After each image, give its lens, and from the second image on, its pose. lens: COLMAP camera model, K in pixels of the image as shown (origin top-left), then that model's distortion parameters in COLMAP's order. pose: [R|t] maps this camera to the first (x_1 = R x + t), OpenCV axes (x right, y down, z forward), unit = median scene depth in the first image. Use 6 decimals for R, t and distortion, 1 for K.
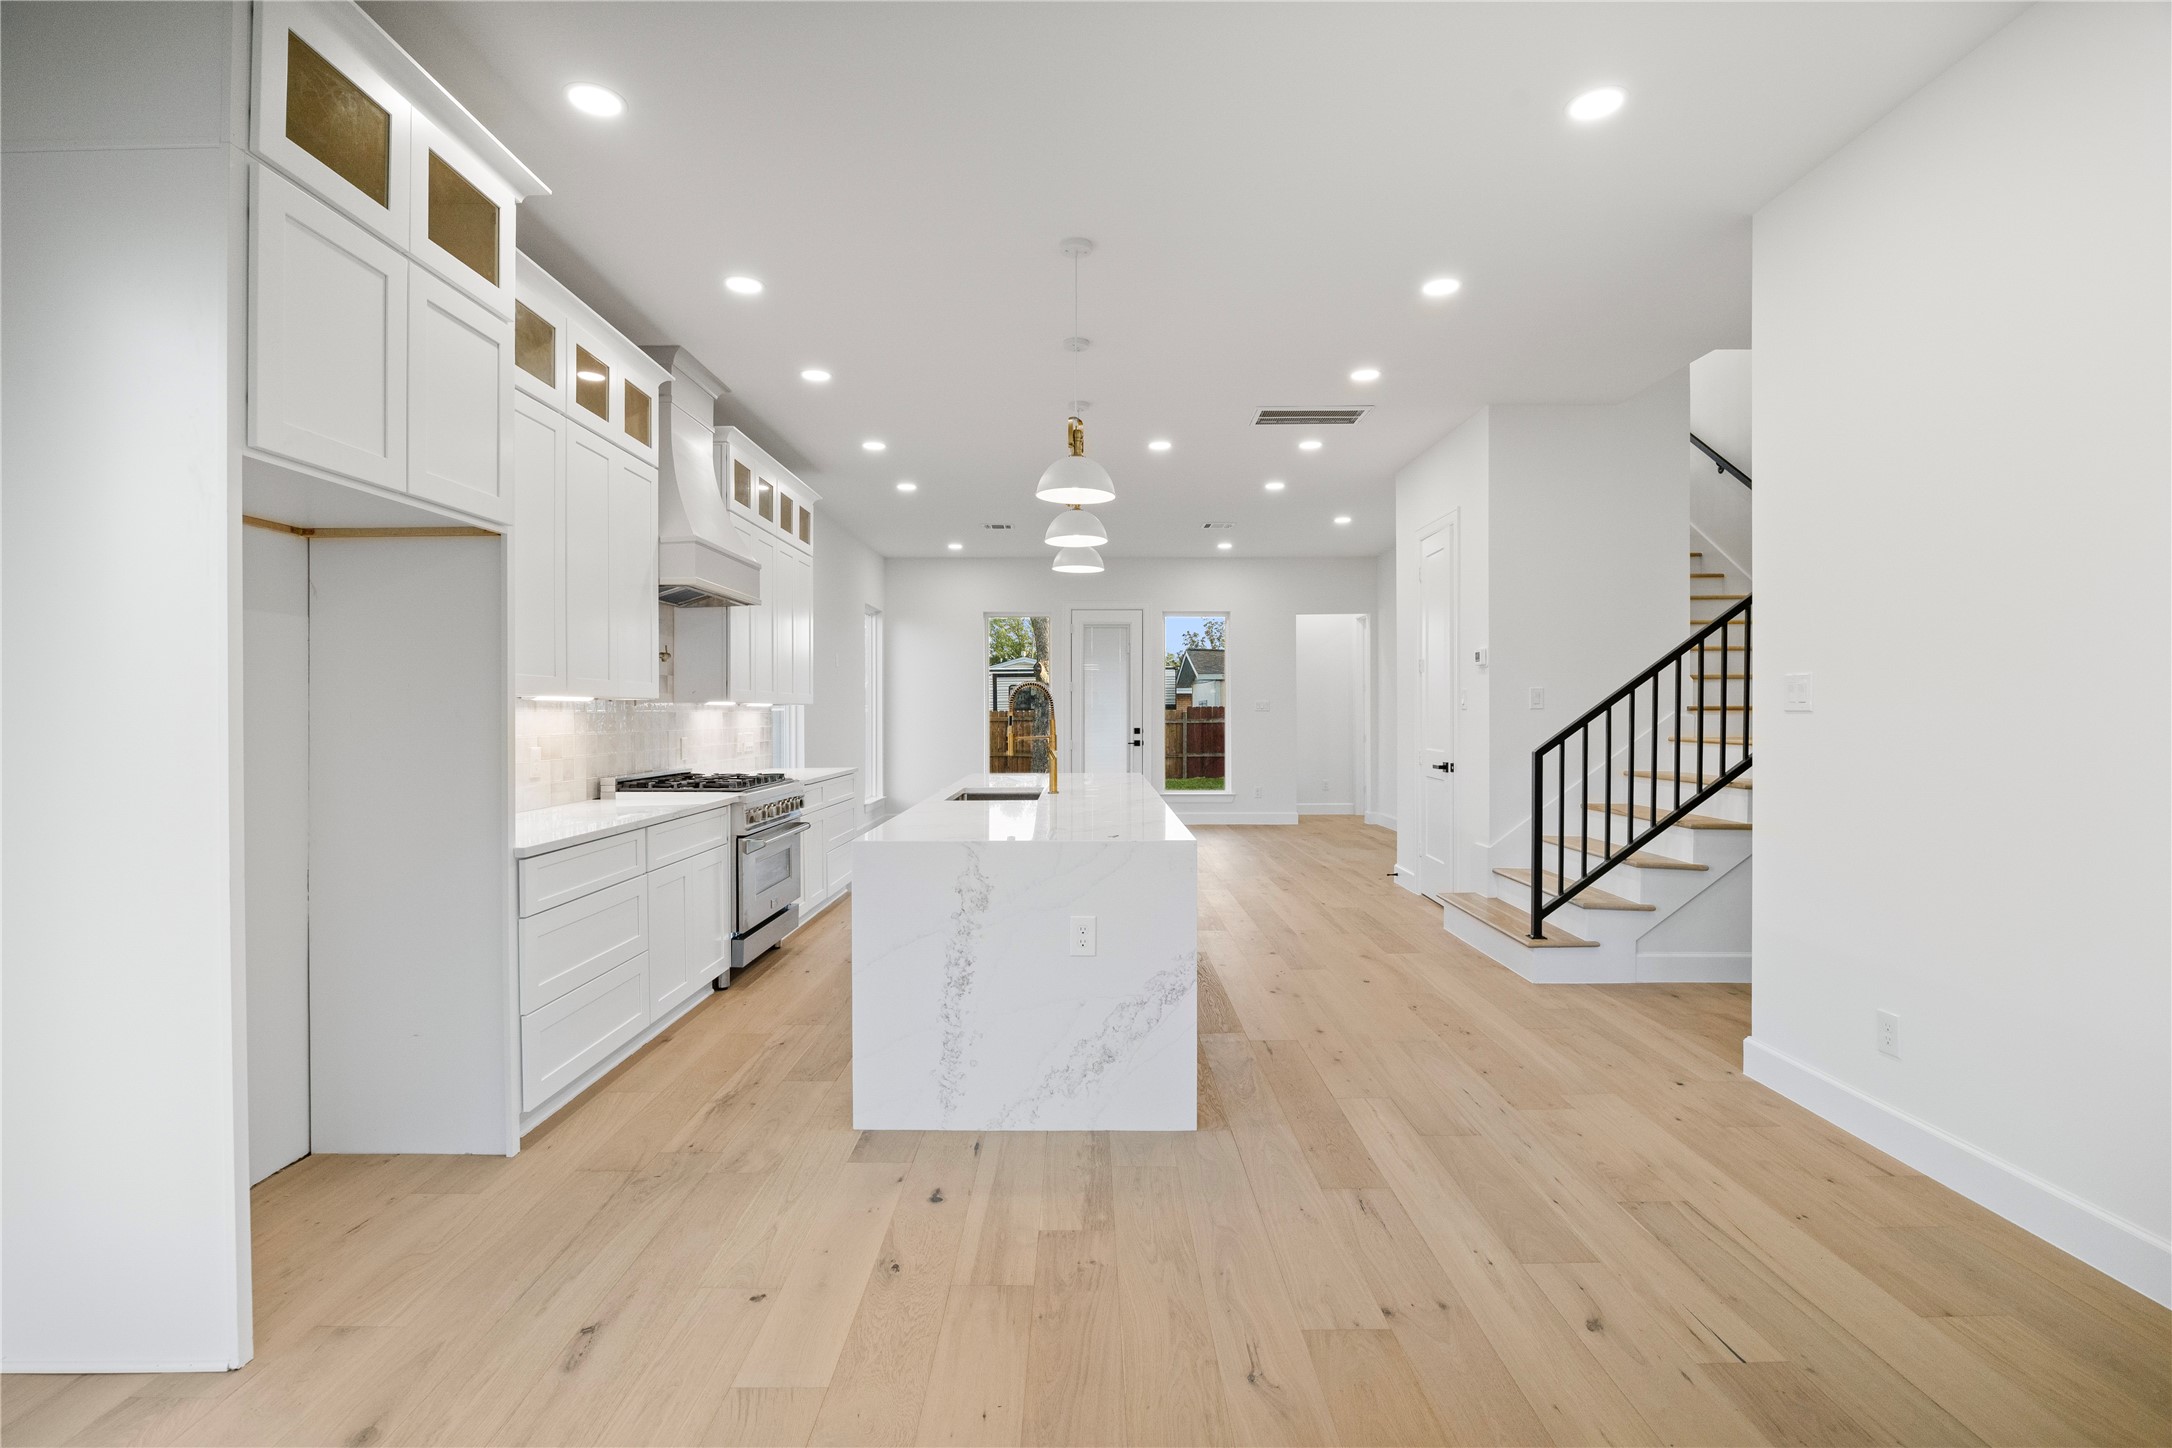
lens RADIAL K [[995.3, 0, 1093.5], [0, 995.3, 710.1], [0, 0, 1]] dist [-0.012257, 0.001786]
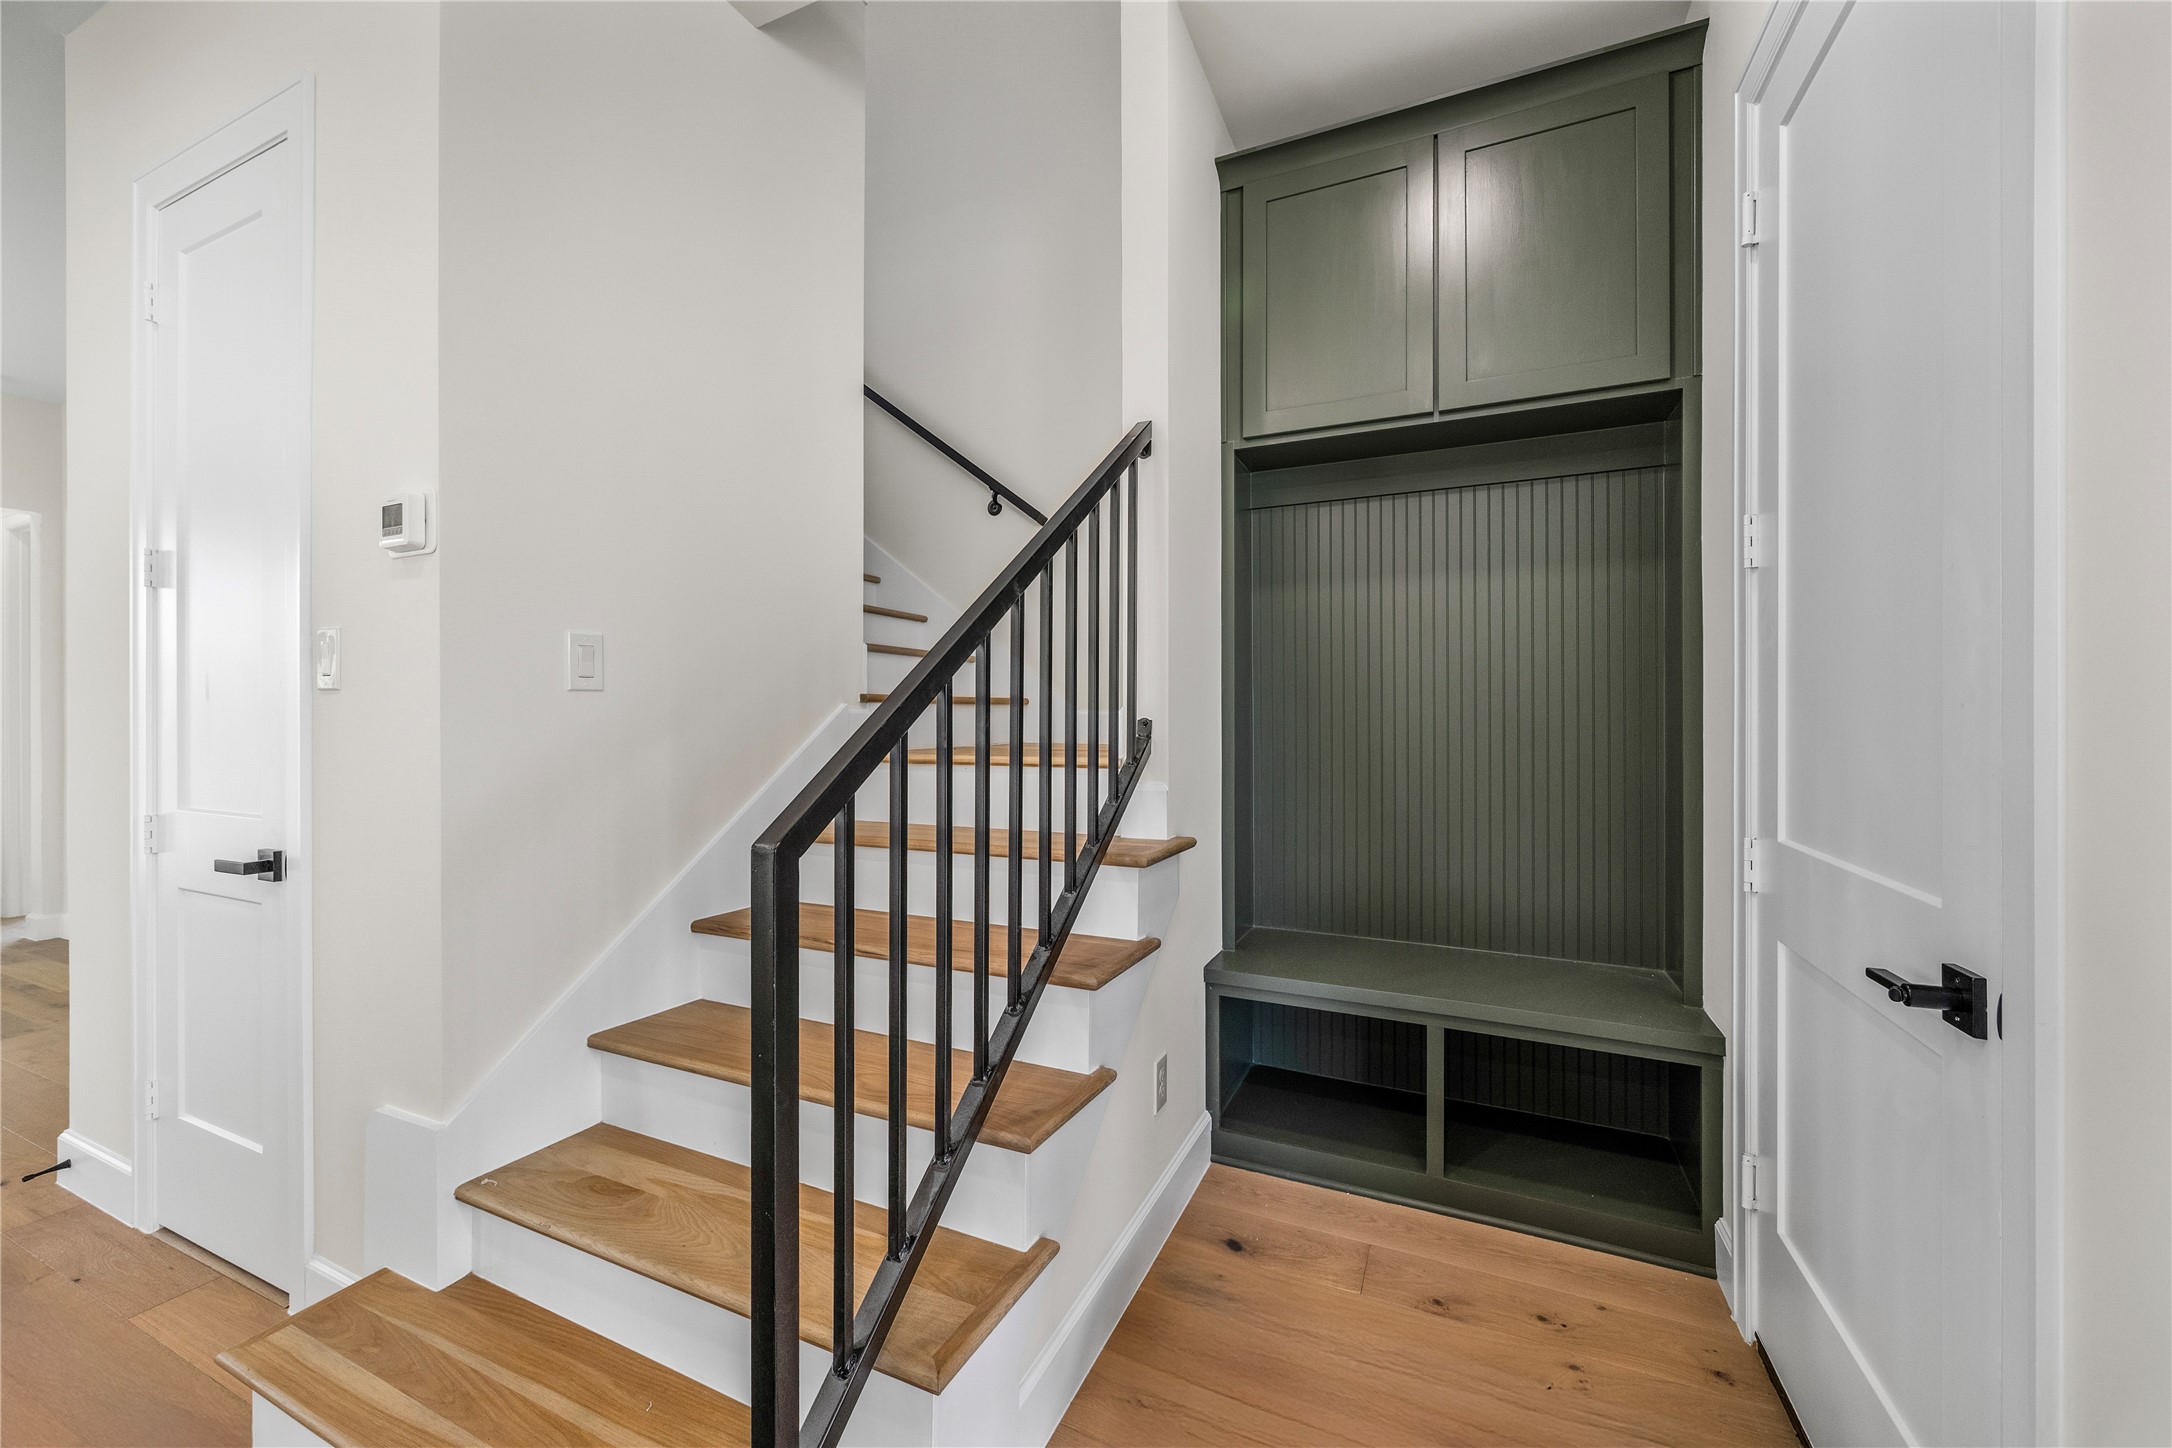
lens RADIAL K [[825.3, 0, 1090.7], [0, 825.3, 715.7], [0, 0, 1]] dist [-0.001239, 0.000418]
pose [[0.429879, 0.010248, 0.902828, 0.434206], [0.001785, 0.999924, -0.012200, 0.020866], [-0.902885, 0.006857, 0.429828, 1.210184]]
